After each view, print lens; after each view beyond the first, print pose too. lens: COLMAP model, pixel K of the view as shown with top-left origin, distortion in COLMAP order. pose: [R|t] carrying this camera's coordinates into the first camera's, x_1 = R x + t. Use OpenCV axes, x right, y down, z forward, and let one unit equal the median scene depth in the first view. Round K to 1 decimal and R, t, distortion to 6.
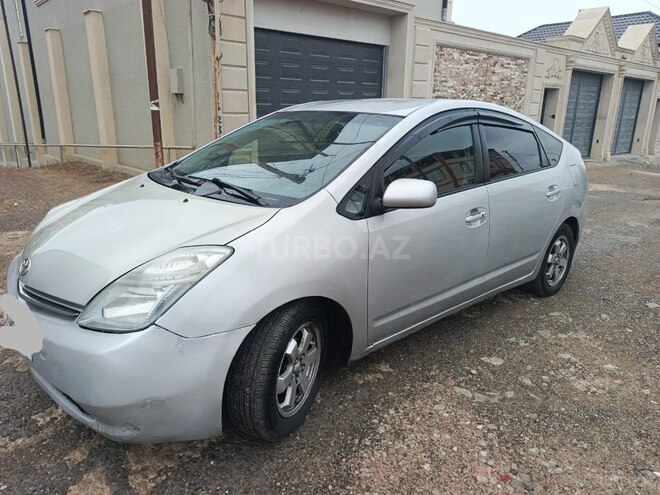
lens RADIAL K [[468.1, 0, 327.7], [0, 468.1, 250.8], [0, 0, 1]] dist [0.019566, -0.013419]
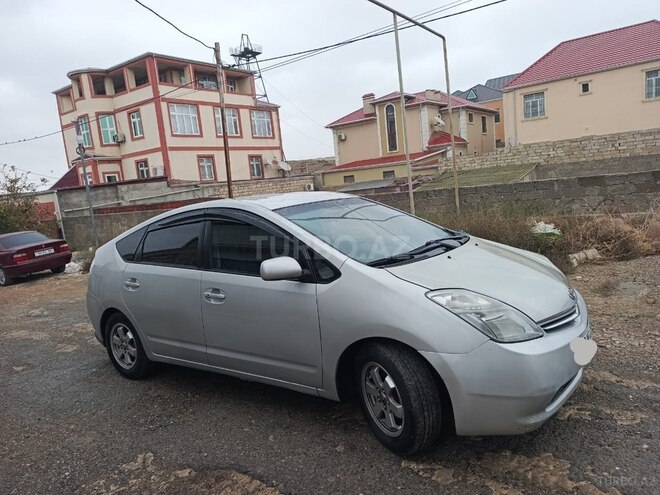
lens RADIAL K [[469.8, 0, 328.0], [0, 469.8, 250.3], [0, 0, 1]] dist [0.013952, -0.008210]
pose [[-0.215576, -0.128278, 0.968025, -1.176575], [0.372017, 0.905784, 0.202877, -0.408740], [-0.902846, 0.403857, -0.147544, 1.176594]]
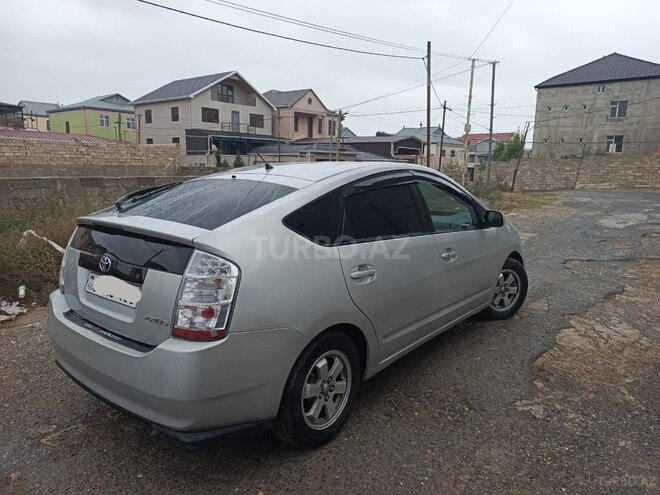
lens RADIAL K [[468.1, 0, 327.7], [0, 468.1, 250.8], [0, 0, 1]] dist [0.019566, -0.013419]
pose [[-0.988128, -0.003806, -0.153583, 0.375686], [-0.072523, 0.892853, 0.444470, -0.676343], [0.135435, 0.450331, -0.882530, 2.237508]]
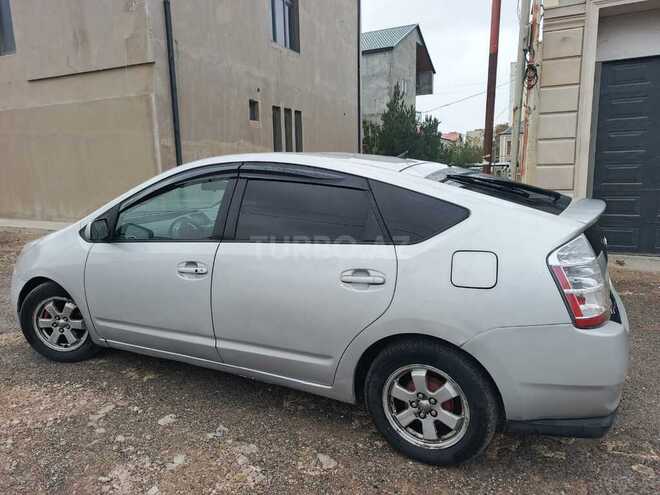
lens RADIAL K [[468.1, 0, 327.7], [0, 468.1, 250.8], [0, 0, 1]] dist [0.019566, -0.013419]
pose [[0.360661, 0.140108, -0.922113, 1.191883], [-0.238995, 0.969527, 0.053835, -0.209930], [0.901557, 0.200965, 0.383156, 0.784079]]
